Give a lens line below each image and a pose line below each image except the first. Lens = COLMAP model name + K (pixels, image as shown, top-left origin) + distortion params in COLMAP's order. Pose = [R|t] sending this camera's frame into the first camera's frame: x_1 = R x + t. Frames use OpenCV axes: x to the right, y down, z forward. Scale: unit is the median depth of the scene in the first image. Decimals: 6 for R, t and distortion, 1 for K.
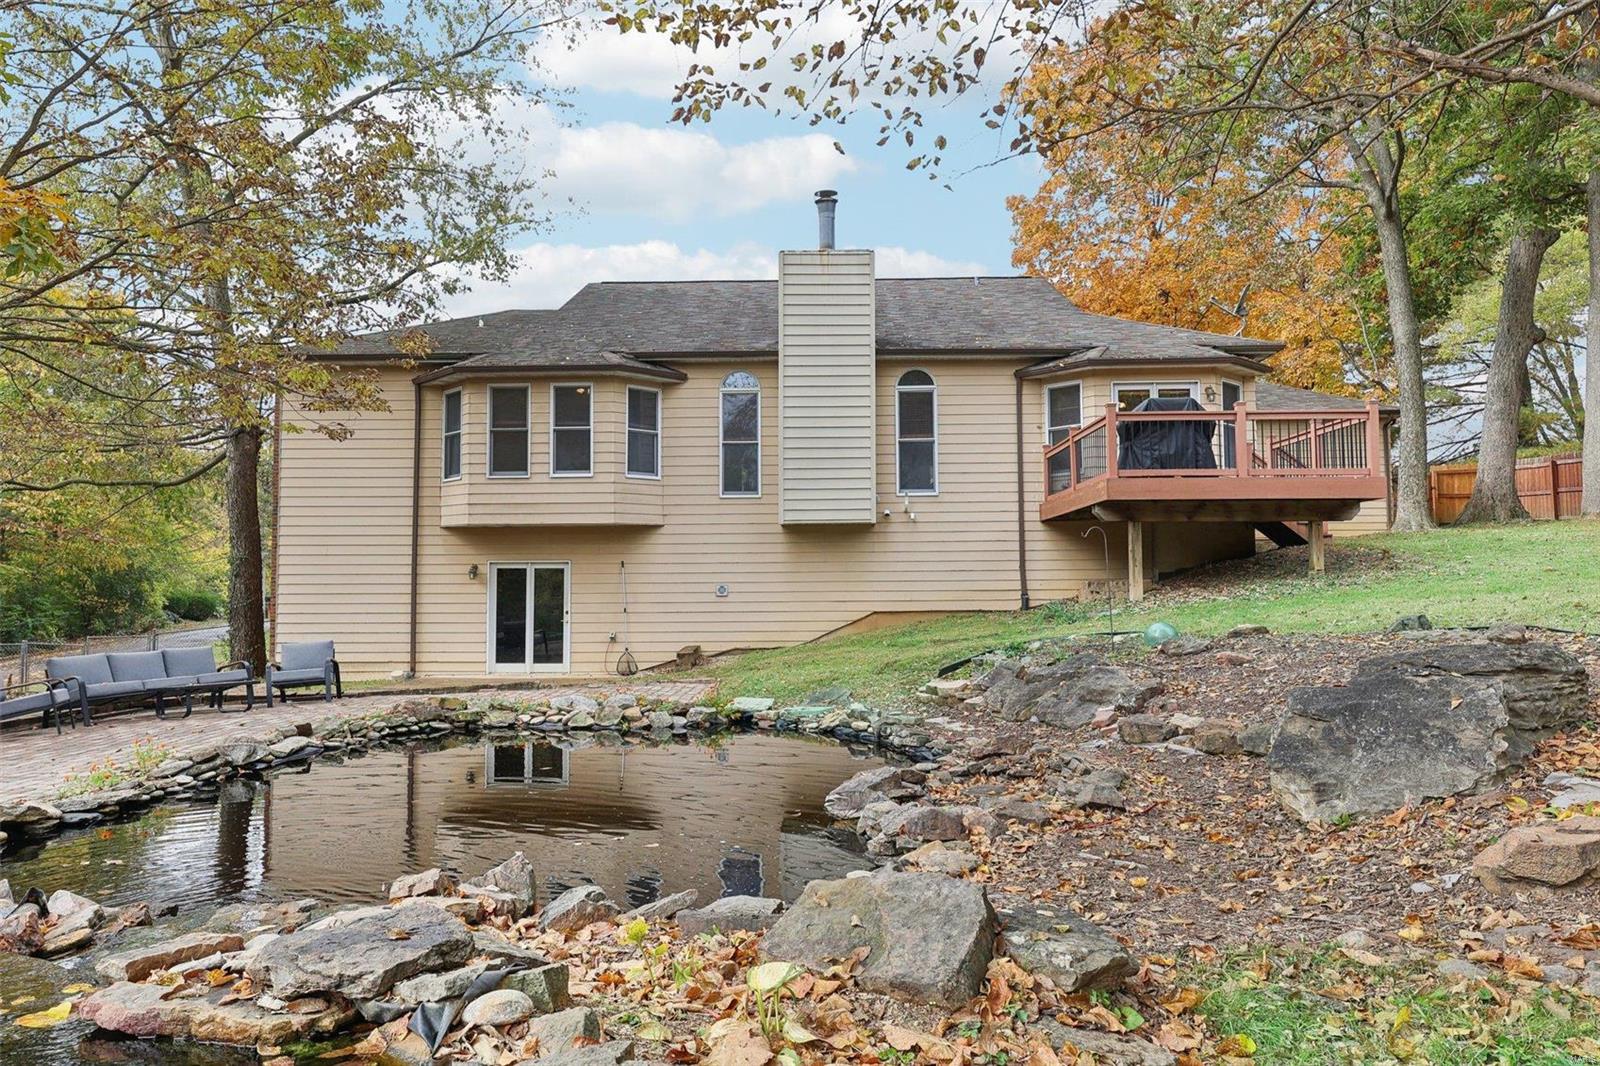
lens RADIAL K [[1049.8, 0, 796.0], [0, 1049.8, 527.3], [0, 0, 1]] dist [0.005400, 0.007903]
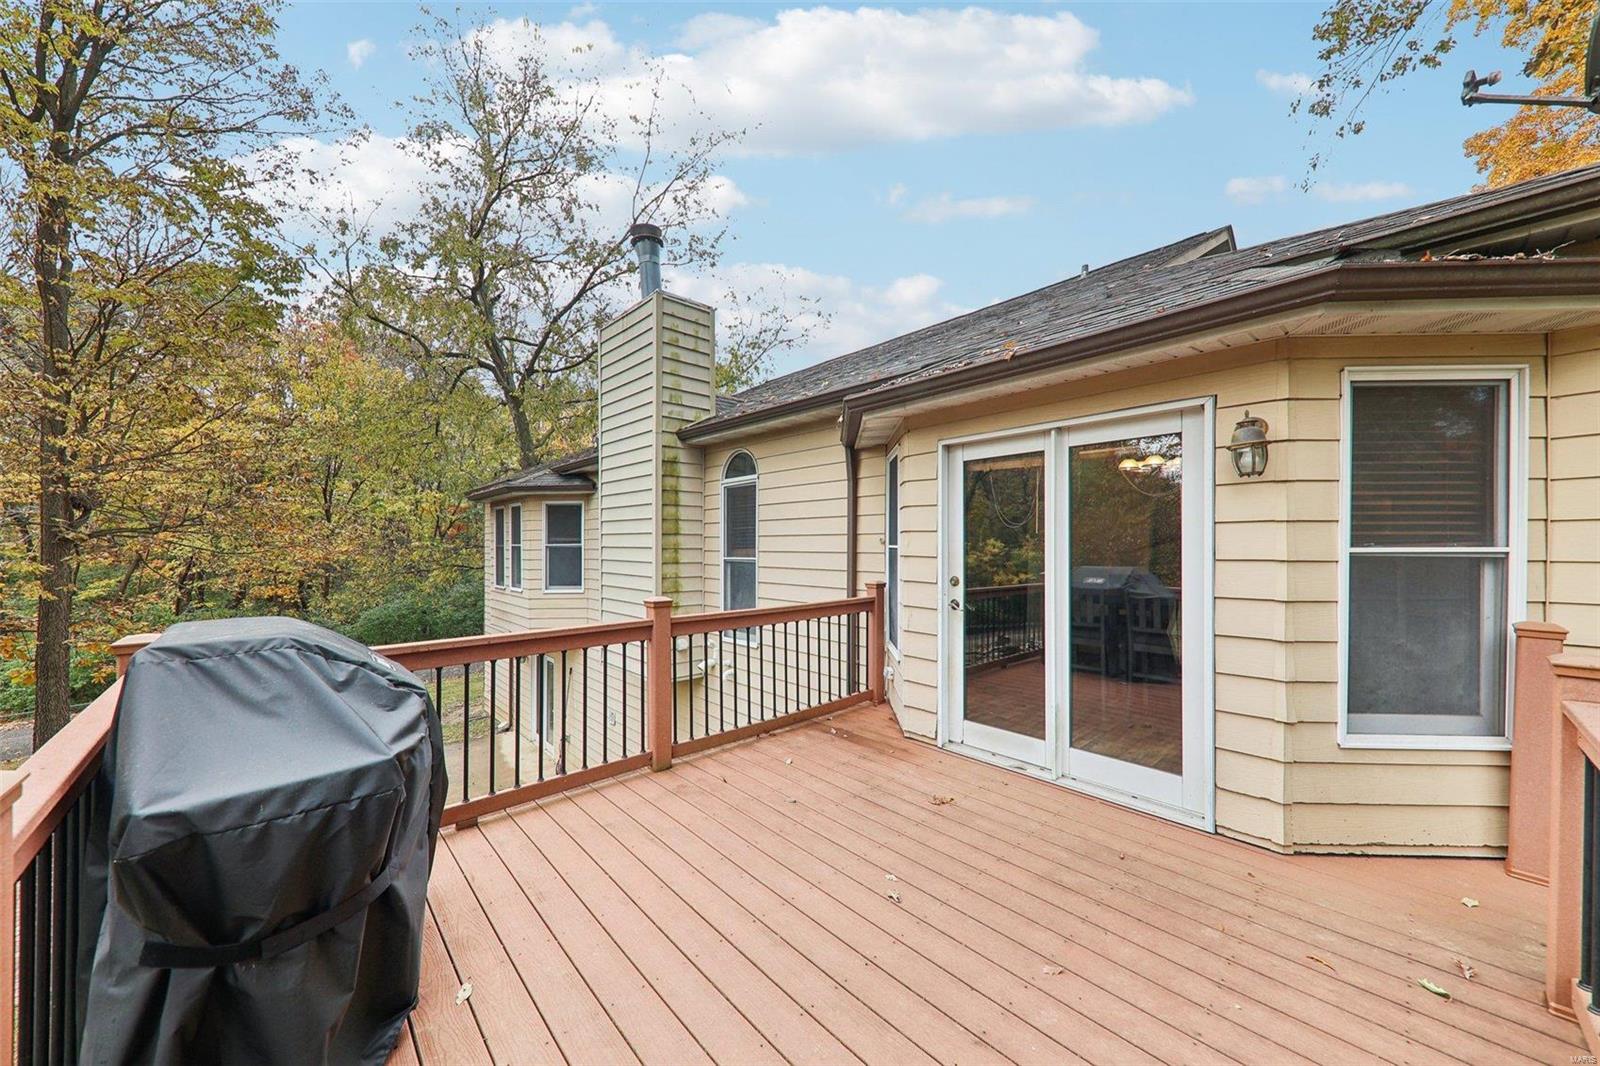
lens RADIAL K [[558.0, 0, 800.6], [0, 558.0, 544.4], [0, 0, 1]] dist [0.000304, -0.000077]
pose [[0.692621, 0.006618, -0.721271, 0.588244], [0.029615, 0.998854, 0.037604, -0.155729], [0.720693, -0.047406, 0.691631, 1.161917]]
